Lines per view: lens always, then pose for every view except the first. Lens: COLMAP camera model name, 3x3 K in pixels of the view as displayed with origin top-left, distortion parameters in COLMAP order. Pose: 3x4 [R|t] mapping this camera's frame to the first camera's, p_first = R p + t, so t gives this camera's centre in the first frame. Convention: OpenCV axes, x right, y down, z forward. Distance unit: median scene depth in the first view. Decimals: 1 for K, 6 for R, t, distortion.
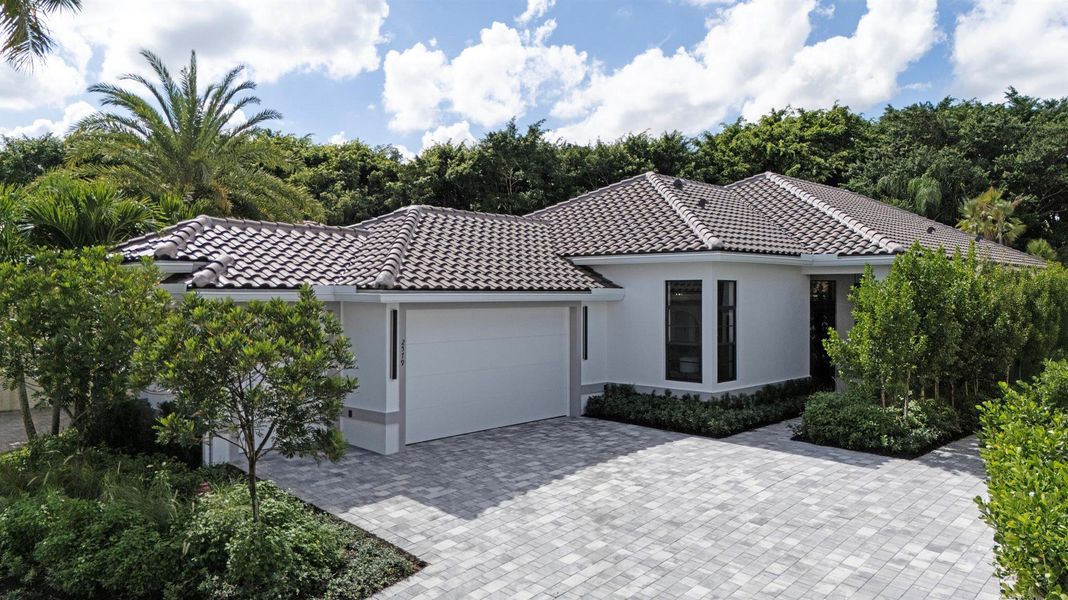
lens RADIAL K [[785.8, 0, 532.1], [0, 785.8, 294.3], [0, 0, 1]] dist [0.081794, -0.077937]
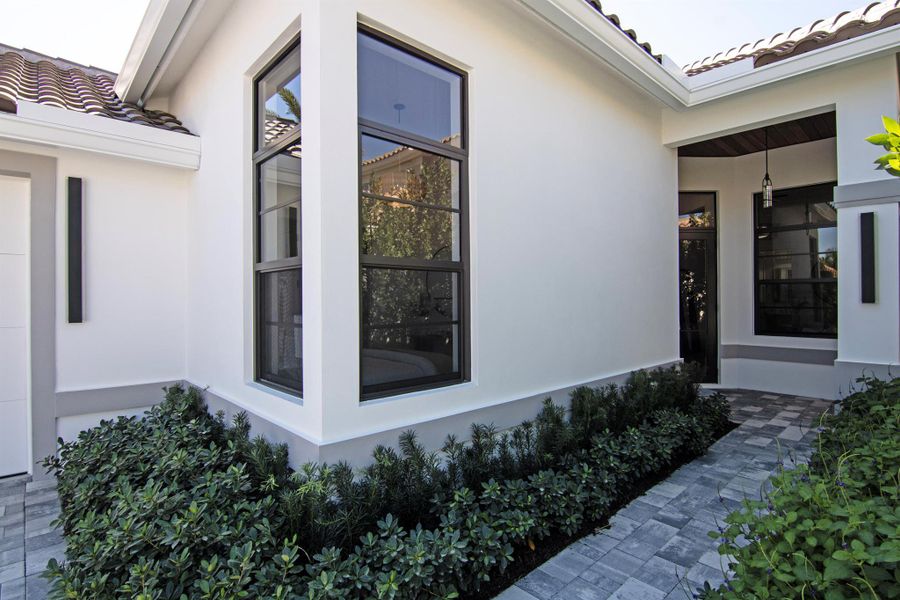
lens RADIAL K [[454.1, 0, 453.3], [0, 454.1, 297.7], [0, 0, 1]] dist [-0.002598, -0.014168]
pose [[0.997729, -0.008377, -0.066835, 0.286448], [0.007871, 0.999938, -0.007832, 0.082549], [0.066897, 0.007289, 0.997733, 0.884318]]
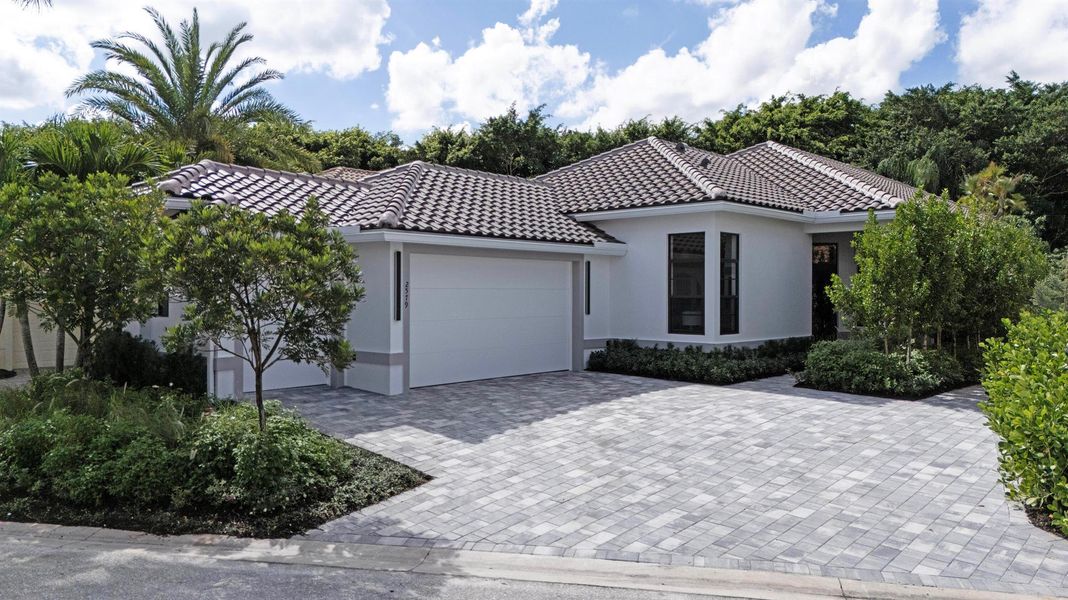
lens RADIAL K [[785.8, 0, 532.1], [0, 785.8, 294.3], [0, 0, 1]] dist [0.081794, -0.077937]
pose [[1.000000, -0.000209, 0.000628, -0.004483], [0.000210, 1.000000, -0.000930, 0.064501], [-0.000628, 0.000930, 0.999999, -0.000956]]
